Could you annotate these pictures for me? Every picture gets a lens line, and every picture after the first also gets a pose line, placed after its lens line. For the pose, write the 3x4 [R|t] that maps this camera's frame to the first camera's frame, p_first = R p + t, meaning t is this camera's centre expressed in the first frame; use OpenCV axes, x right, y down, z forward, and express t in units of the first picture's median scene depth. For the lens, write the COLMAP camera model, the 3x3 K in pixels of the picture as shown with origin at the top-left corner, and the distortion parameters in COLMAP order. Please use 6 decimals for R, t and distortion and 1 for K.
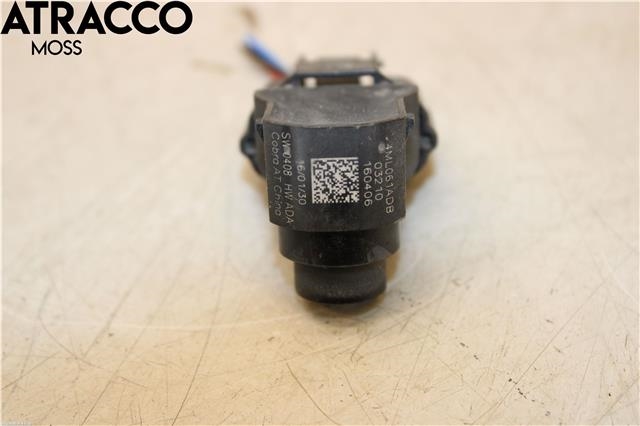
lens RADIAL K [[1304.7, 0, 320.0], [0, 1304.7, 213.0], [0, 0, 1]] dist [-0.024726, -0.241924]
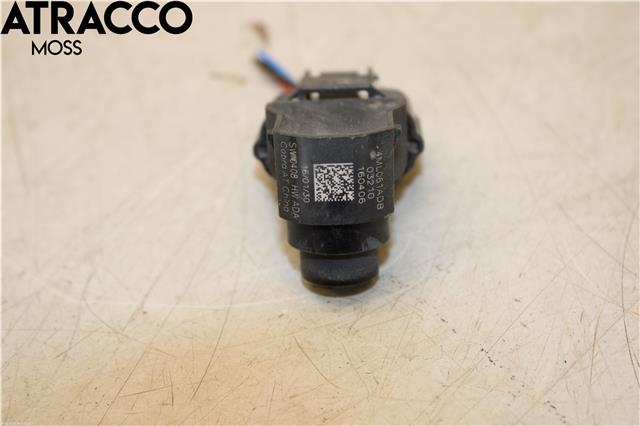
lens RADIAL K [[1304.7, 0, 320.0], [0, 1304.7, 213.0], [0, 0, 1]] dist [-0.024726, -0.241924]
pose [[0.999953, -0.002474, -0.009385, 0.009309], [0.002574, 0.999939, 0.010698, -0.009045], [0.009358, -0.010722, 0.999899, -0.179103]]
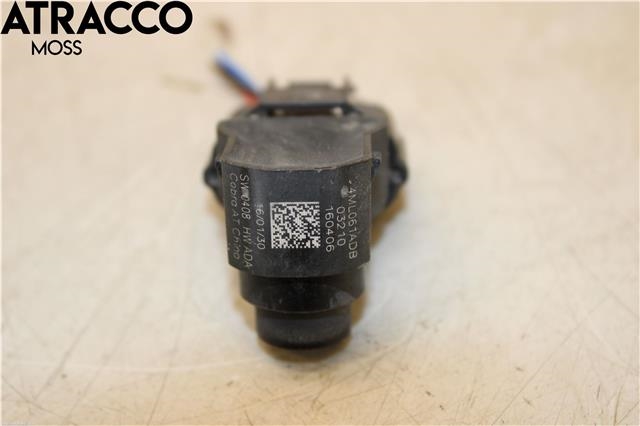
lens RADIAL K [[1304.7, 0, 320.0], [0, 1304.7, 213.0], [0, 0, 1]] dist [-0.024726, -0.241924]
pose [[0.999912, 0.013279, 0.000702, 0.026928], [-0.013289, 0.999757, 0.017567, -0.047486], [-0.000469, -0.017575, 0.999845, 0.041434]]
